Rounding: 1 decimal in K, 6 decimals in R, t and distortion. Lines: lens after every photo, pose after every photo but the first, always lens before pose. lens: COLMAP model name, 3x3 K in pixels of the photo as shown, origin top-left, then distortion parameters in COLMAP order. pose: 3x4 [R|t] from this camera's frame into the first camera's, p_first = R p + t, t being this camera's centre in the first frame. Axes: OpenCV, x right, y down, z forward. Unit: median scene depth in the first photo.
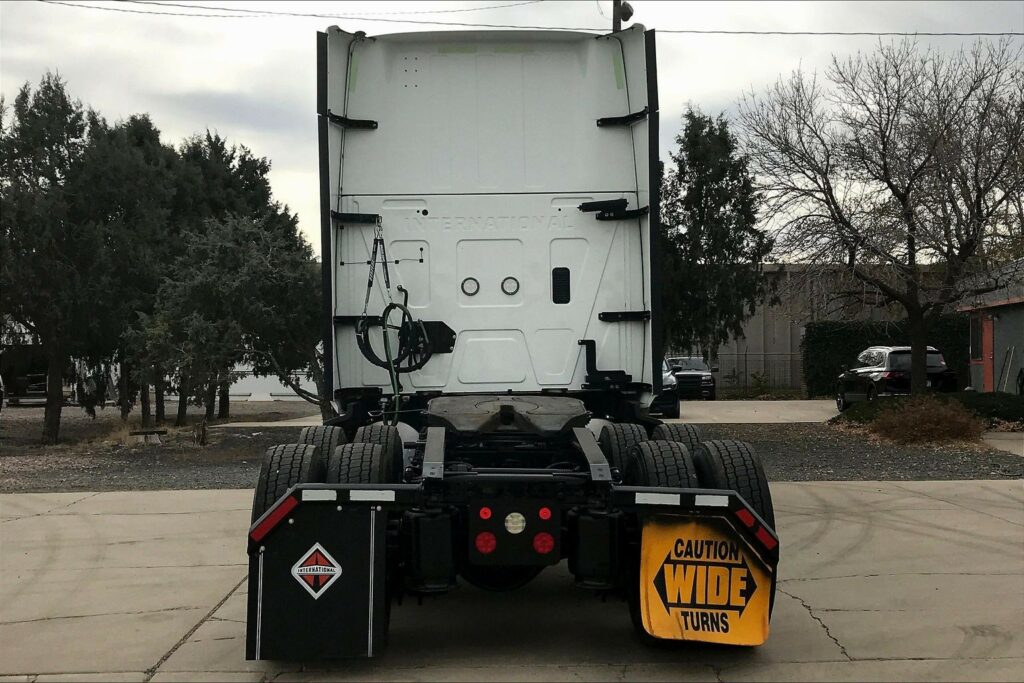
lens RADIAL K [[1274.9, 0, 523.6], [0, 1274.9, 342.3], [0, 0, 1]] dist [0.083686, 0.000000]
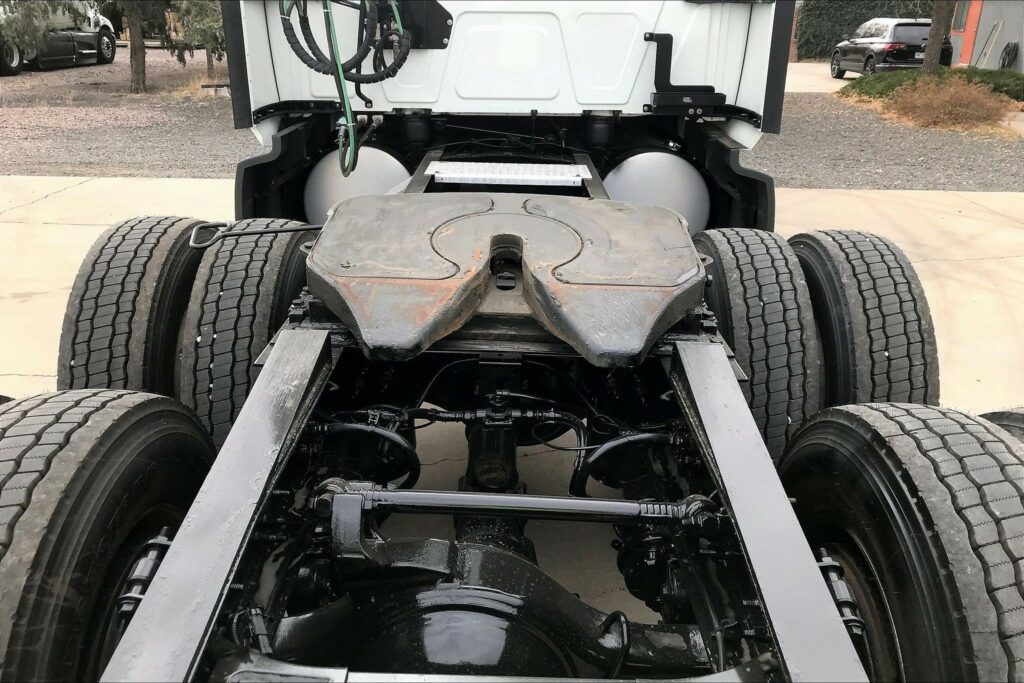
lens RADIAL K [[838.5, 0, 512.7], [0, 838.5, 337.4], [0, 0, 1]] dist [0.076215, -0.102147]
pose [[0.998188, 0.044963, -0.039990, 0.000435], [-0.026861, 0.927638, 0.372514, -0.008088], [0.053845, -0.370765, 0.927165, 0.274851]]
